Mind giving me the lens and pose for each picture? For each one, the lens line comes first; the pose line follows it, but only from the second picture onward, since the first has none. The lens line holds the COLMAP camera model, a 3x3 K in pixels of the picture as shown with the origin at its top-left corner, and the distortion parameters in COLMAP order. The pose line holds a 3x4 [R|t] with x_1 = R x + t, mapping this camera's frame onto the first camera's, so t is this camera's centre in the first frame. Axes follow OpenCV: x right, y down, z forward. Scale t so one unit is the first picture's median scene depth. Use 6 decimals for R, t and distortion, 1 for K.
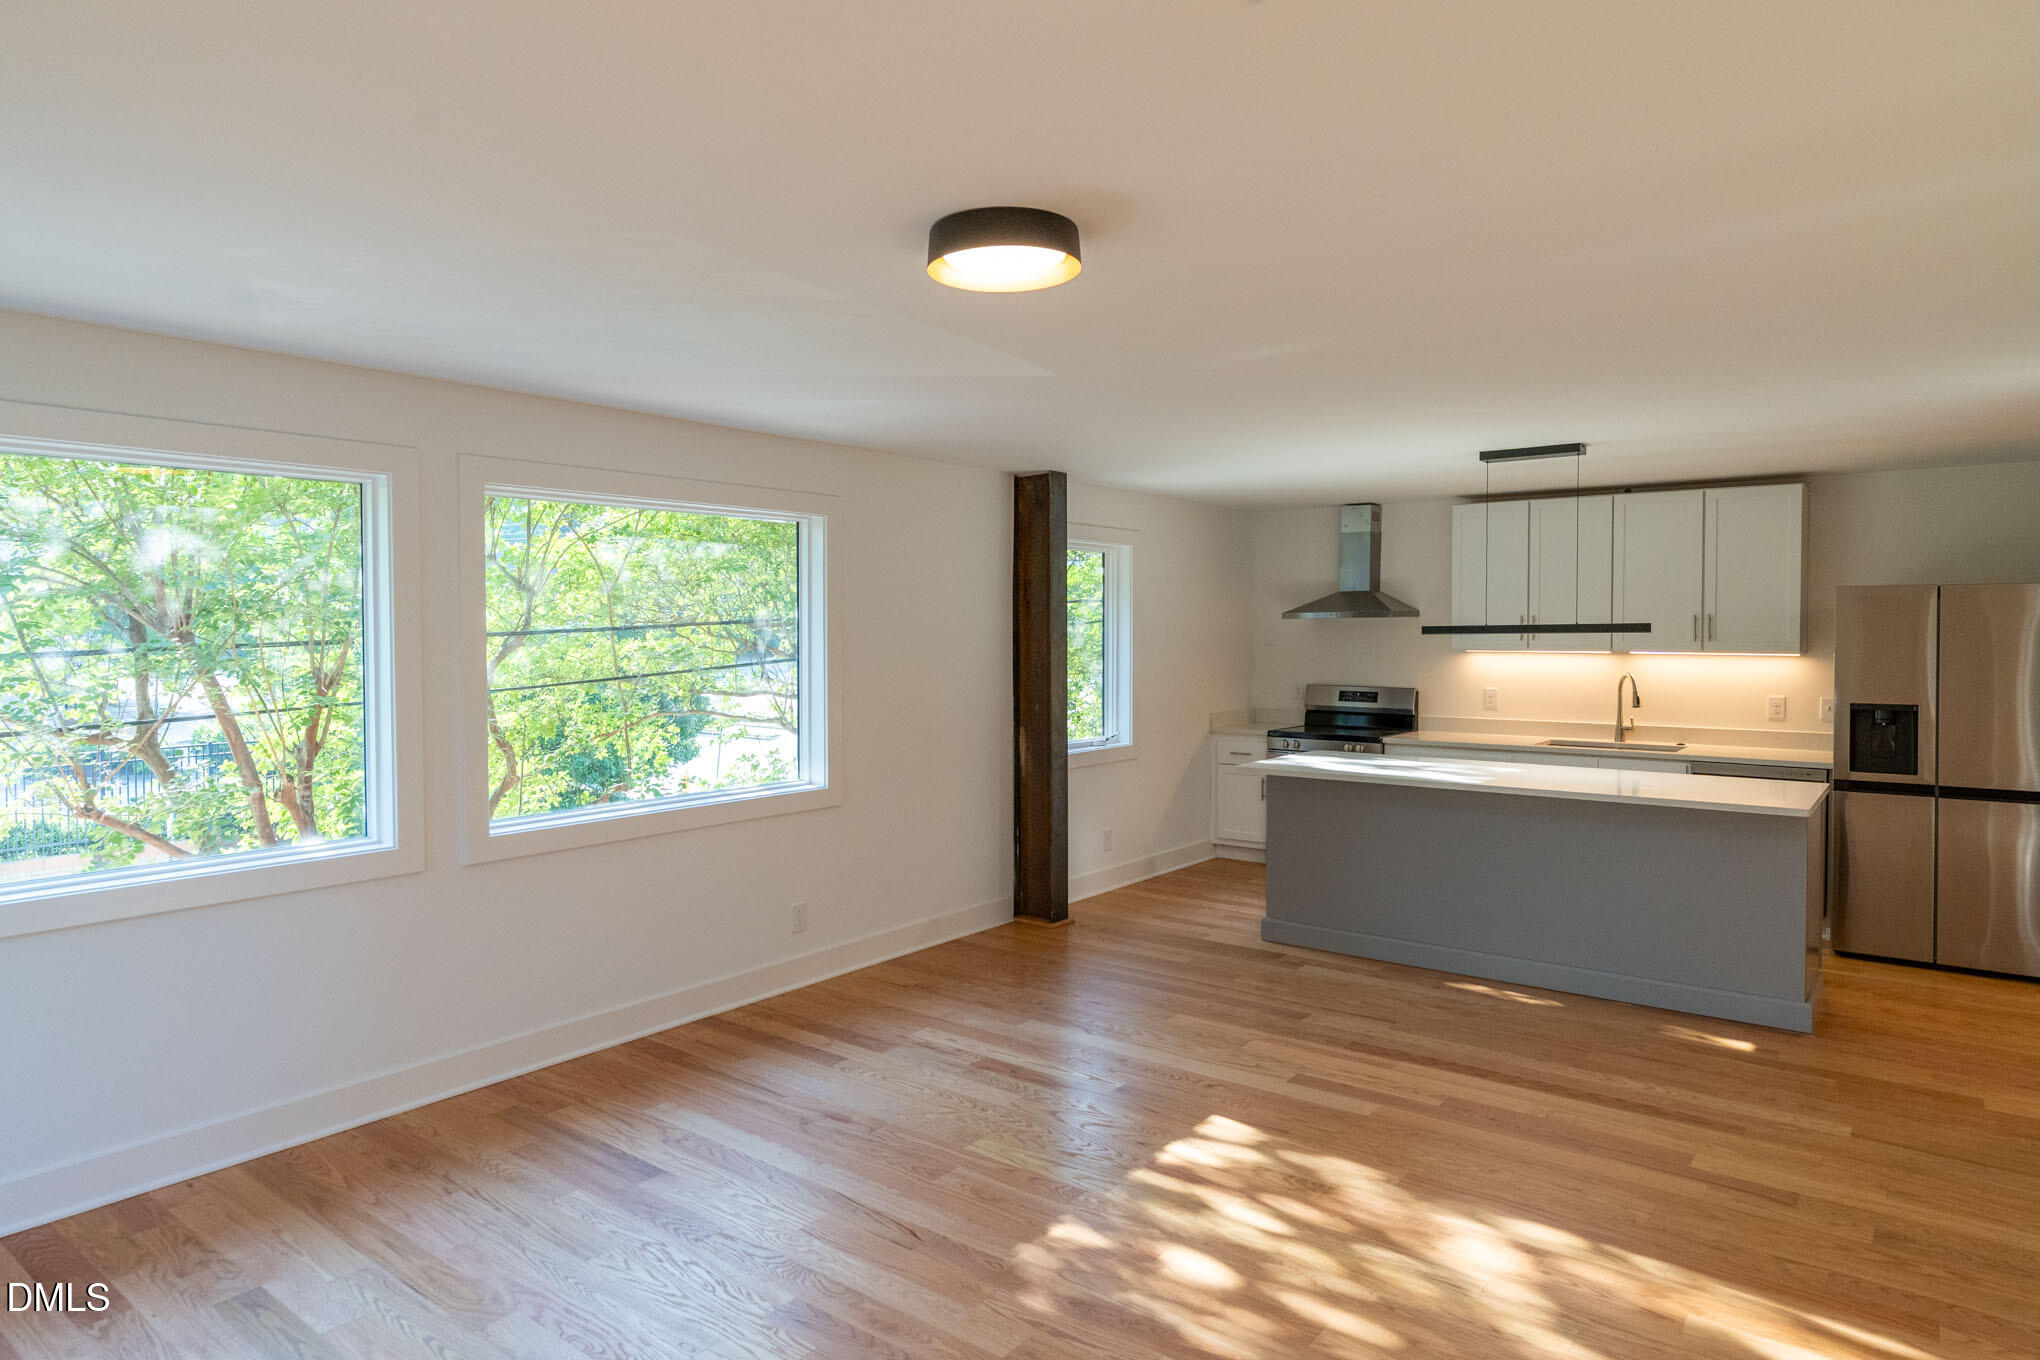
lens RADIAL K [[1179.2, 0, 1097.7], [0, 1179.2, 662.1], [0, 0, 1]] dist [-0.000971, 0.000459]
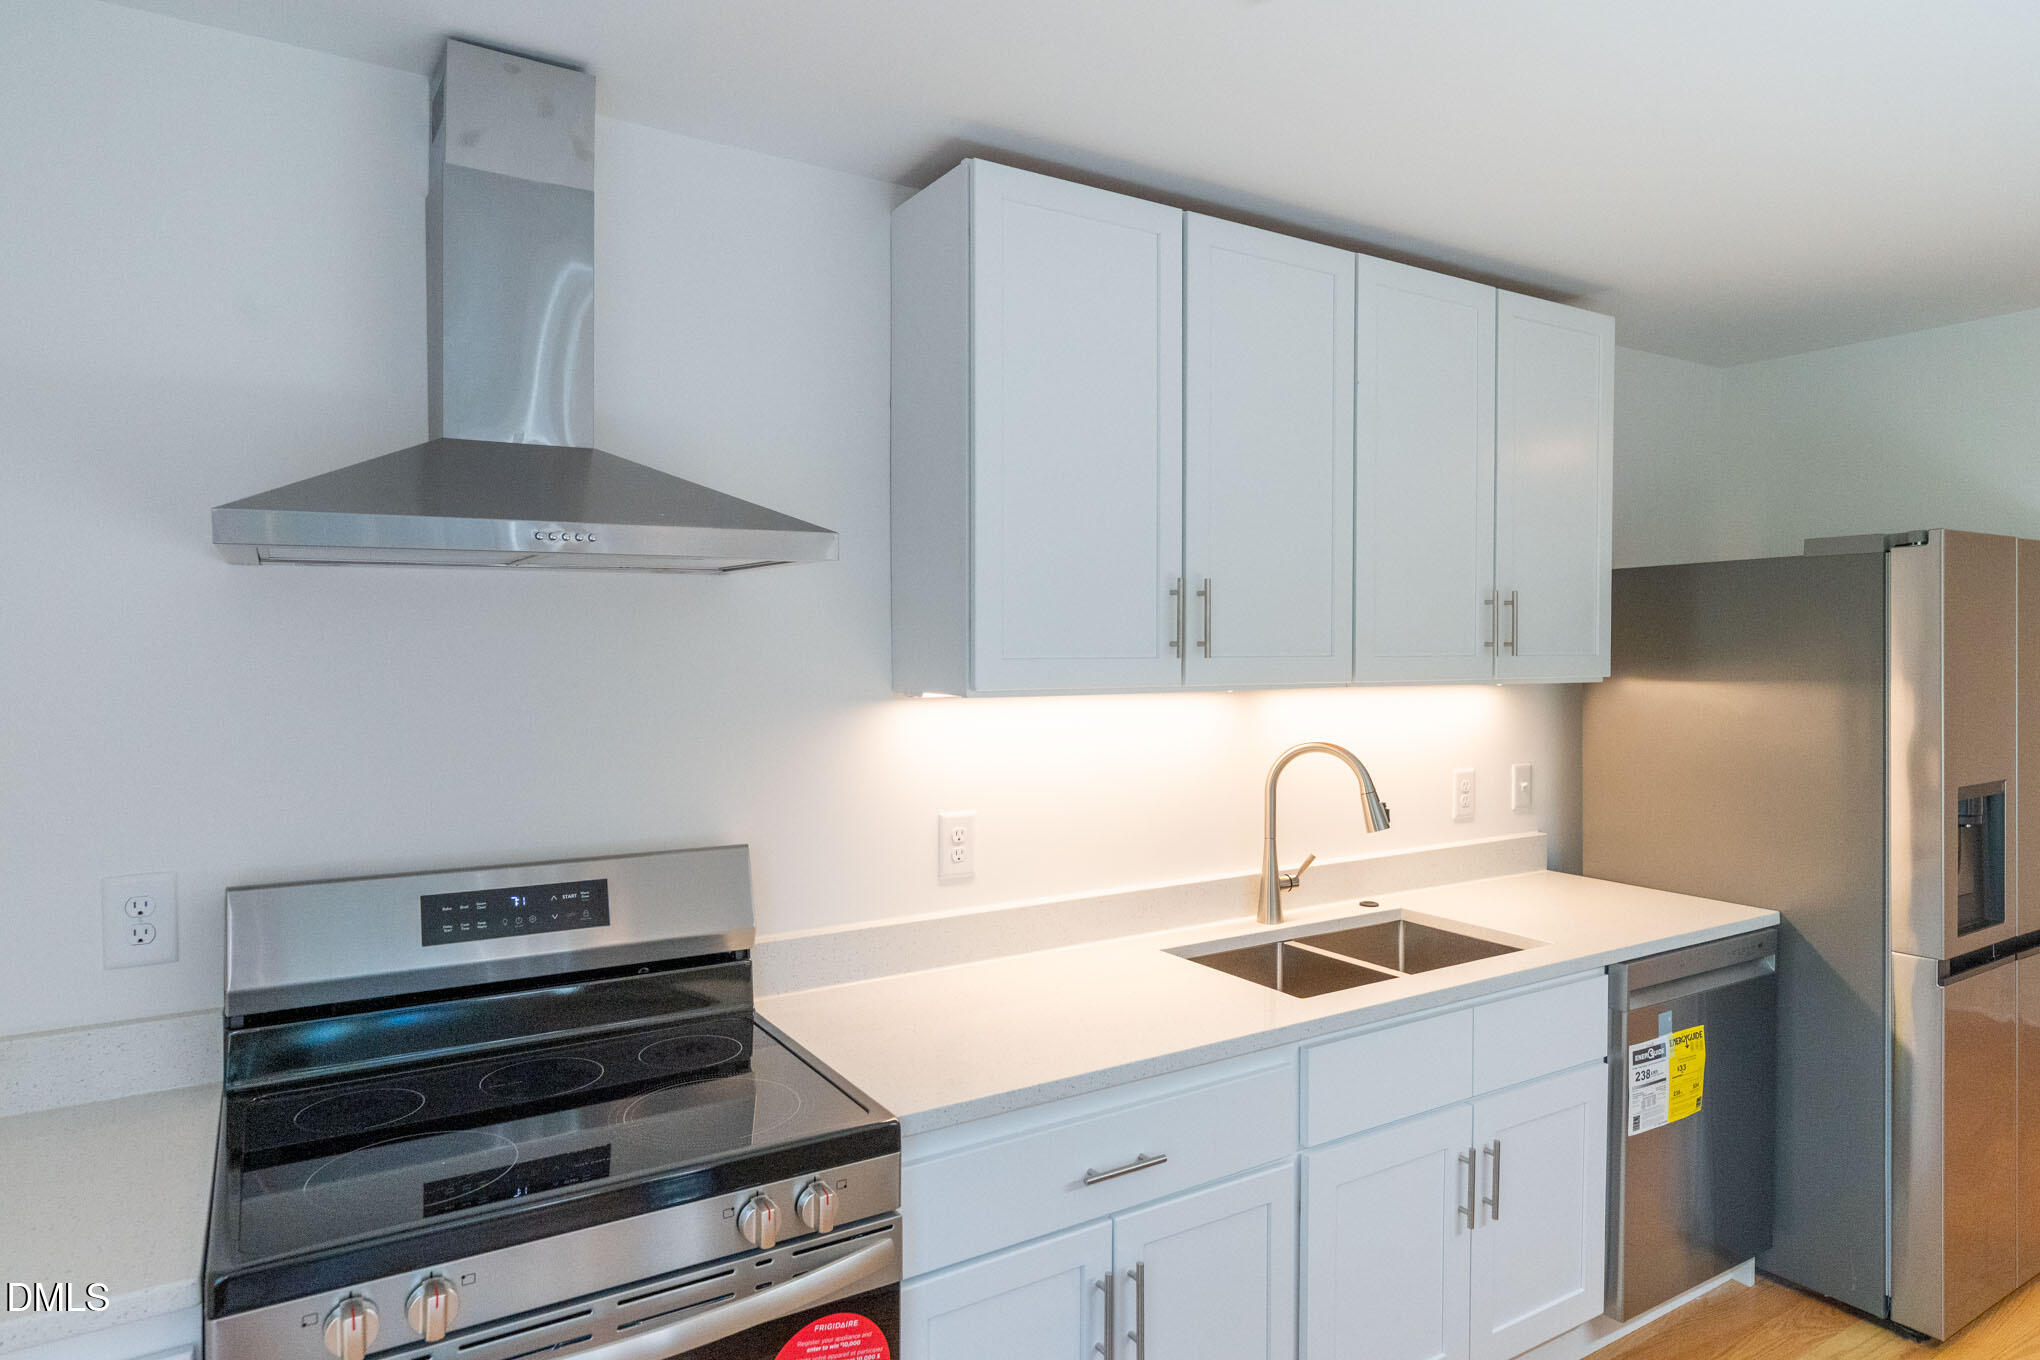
lens RADIAL K [[1179.2, 0, 1004.0], [0, 1179.2, 674.0], [0, 0, 1]] dist [-0.000971, 0.000459]
pose [[0.395165, -0.005694, 0.918593, 0.079356], [0.039015, 0.999183, -0.010589, -0.019828], [-0.917781, 0.040023, 0.395064, 1.453439]]
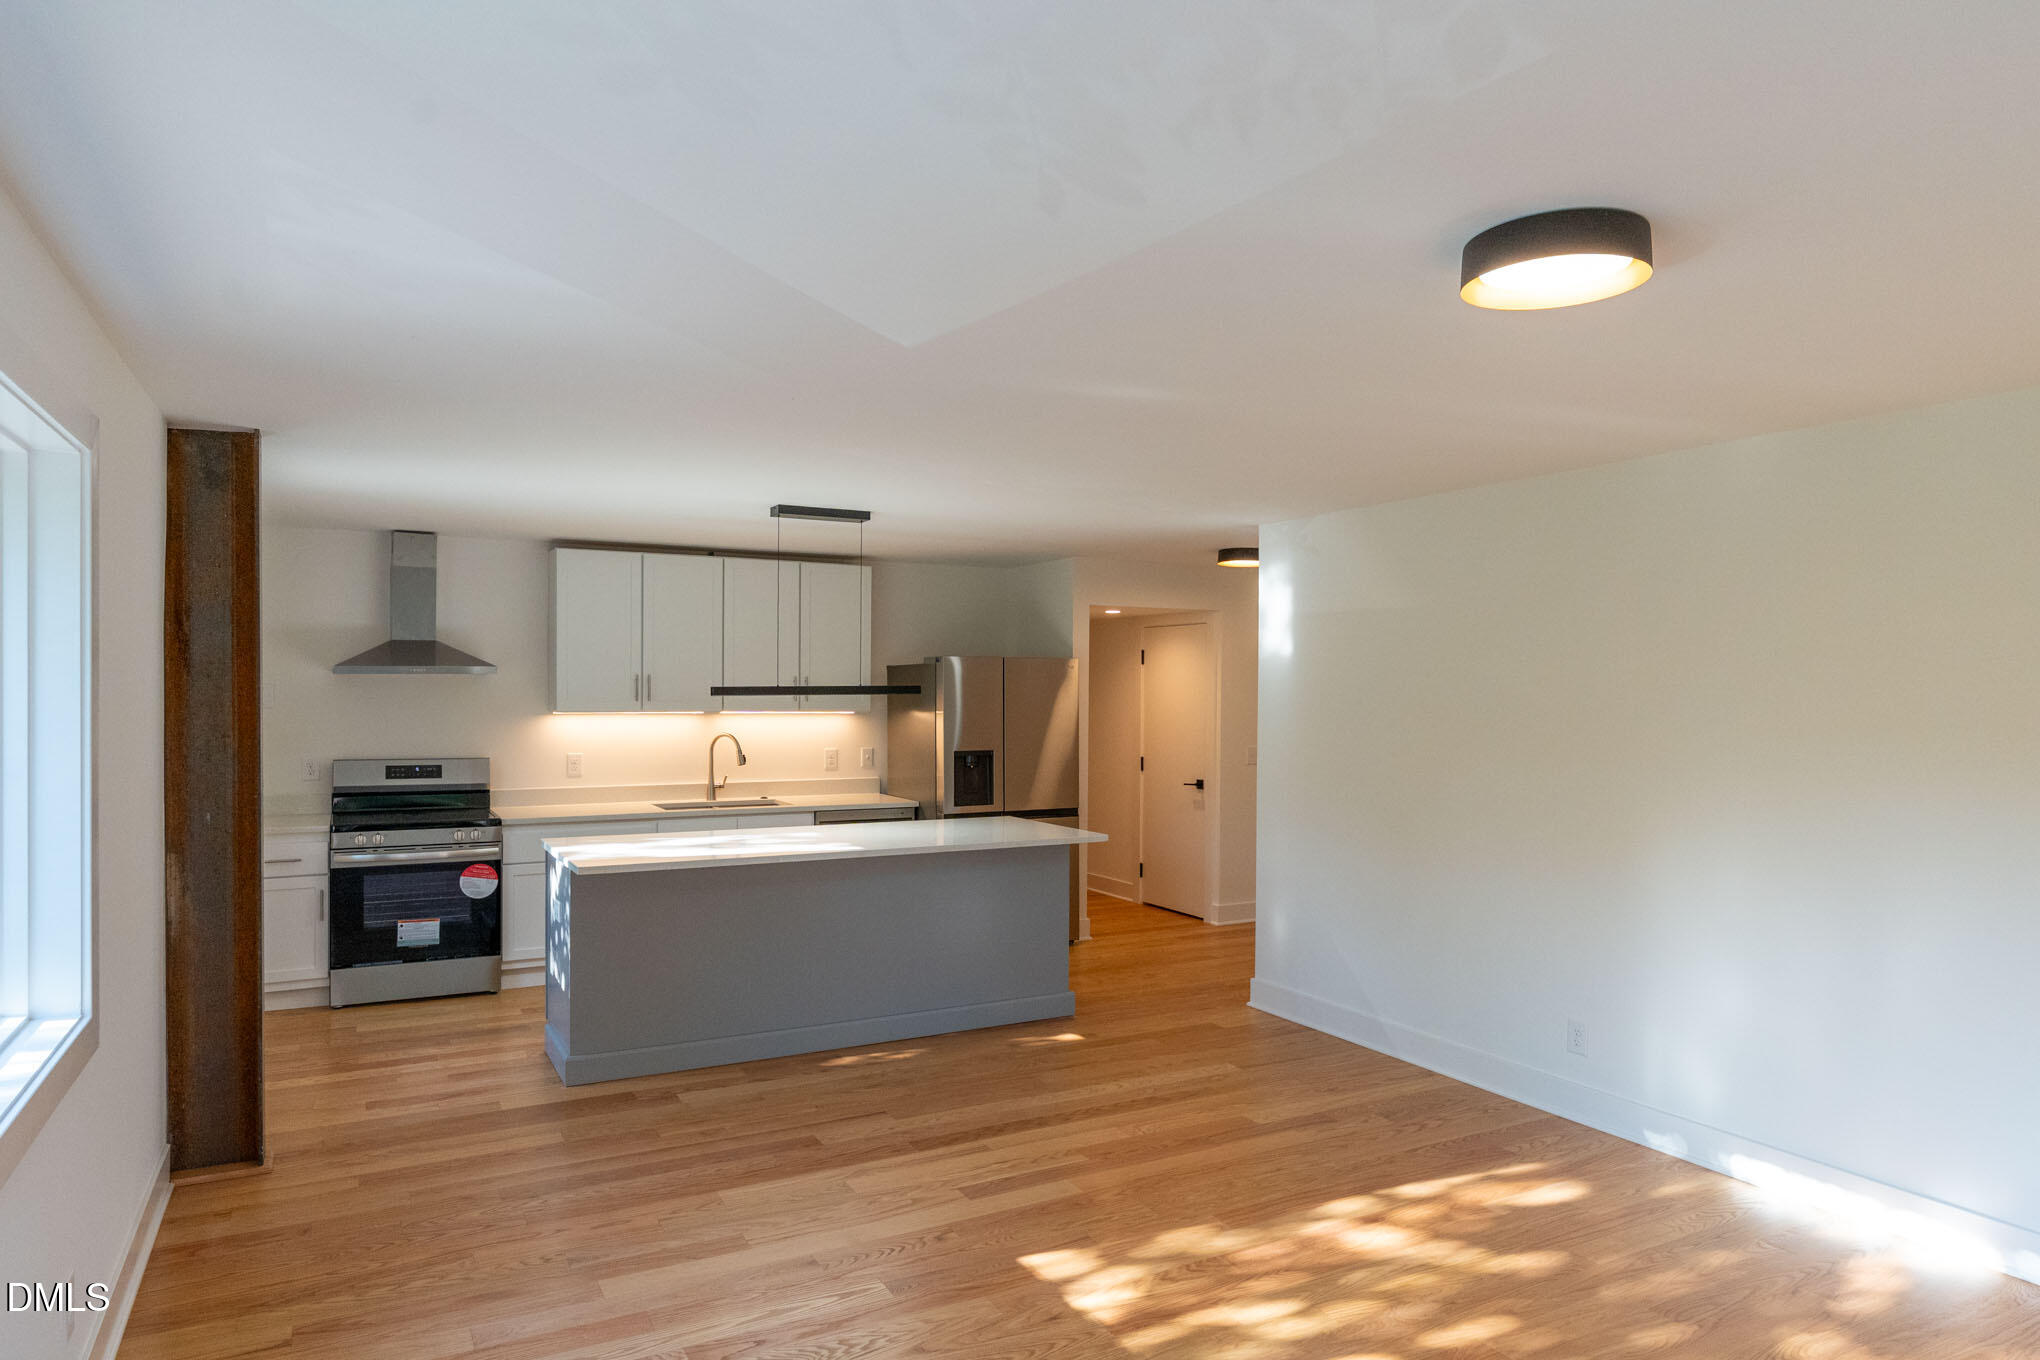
lens RADIAL K [[1179.2, 0, 964.2], [0, 1179.2, 692.8], [0, 0, 1]] dist [-0.000971, 0.000459]
pose [[0.459166, 0.002308, 0.888348, -0.567938], [0.019325, 0.999734, -0.012586, -0.012724], [-0.888140, 0.022946, 0.458999, 0.530901]]
